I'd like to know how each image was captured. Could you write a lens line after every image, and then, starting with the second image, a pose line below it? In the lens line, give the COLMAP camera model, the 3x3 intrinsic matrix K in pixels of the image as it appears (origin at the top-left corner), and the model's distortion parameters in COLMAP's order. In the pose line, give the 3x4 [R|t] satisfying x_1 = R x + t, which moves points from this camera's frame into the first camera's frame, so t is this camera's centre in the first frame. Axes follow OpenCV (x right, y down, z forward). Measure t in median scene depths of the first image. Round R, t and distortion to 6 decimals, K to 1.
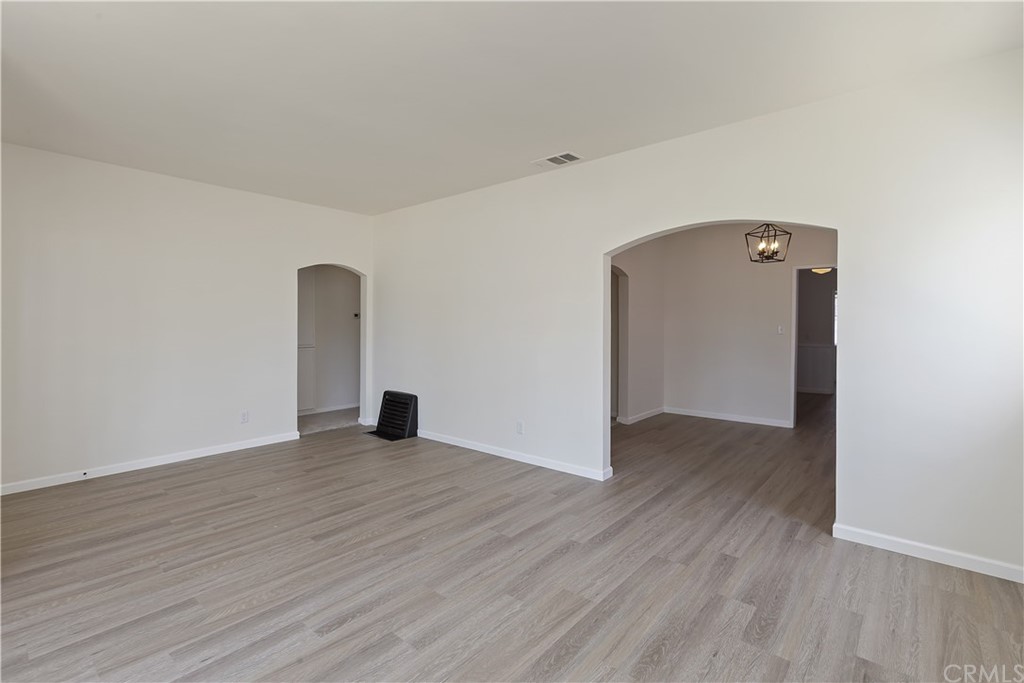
lens RADIAL K [[458.3, 0, 512.1], [0, 458.3, 322.2], [0, 0, 1]] dist [-0.001614, -0.000278]
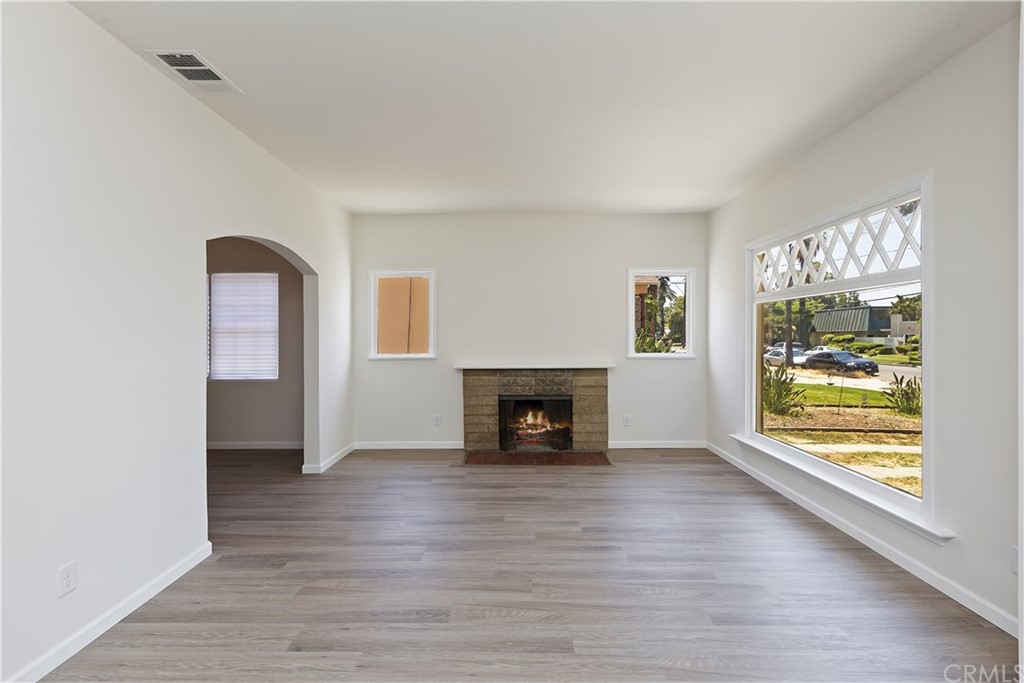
lens RADIAL K [[467.3, 0, 508.1], [0, 467.3, 336.4], [0, 0, 1]] dist [0.004962, 0.000040]
pose [[-0.638001, 0.000794, 0.770035, -0.932157], [-0.000314, 0.999999, -0.001291, 0.008101], [-0.770035, -0.001065, -0.638000, 1.551940]]
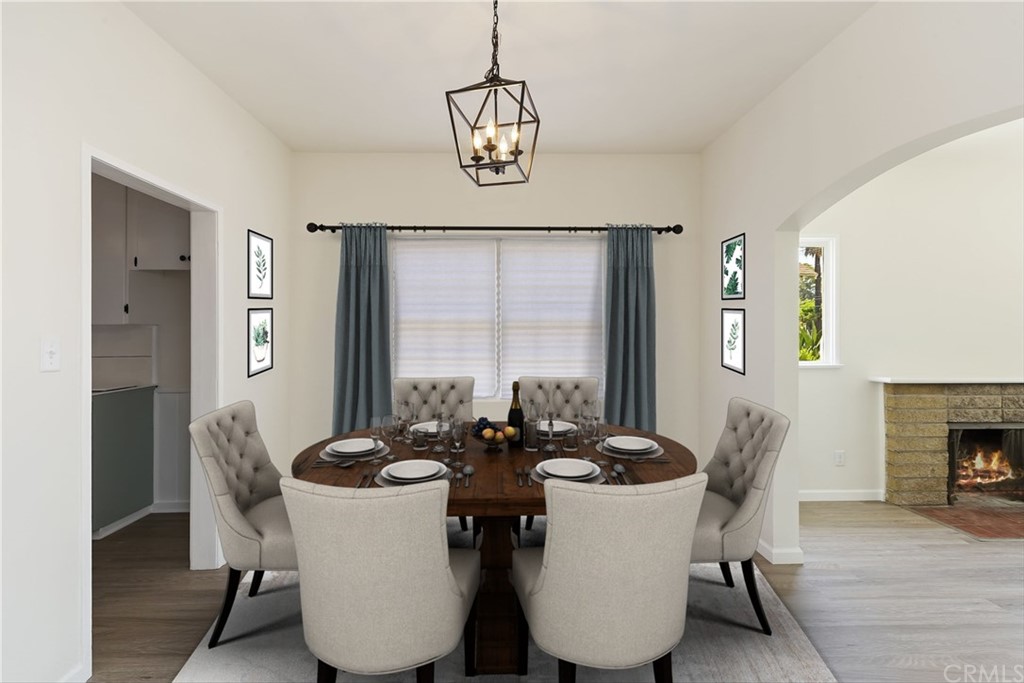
lens RADIAL K [[467.3, 0, 508.1], [0, 467.3, 336.4], [0, 0, 1]] dist [0.004962, 0.000040]
pose [[-0.683557, -0.005352, 0.729877, 0.430176], [-0.003938, 0.999986, 0.003645, 0.009319], [-0.729886, -0.000382, -0.683569, 2.123391]]
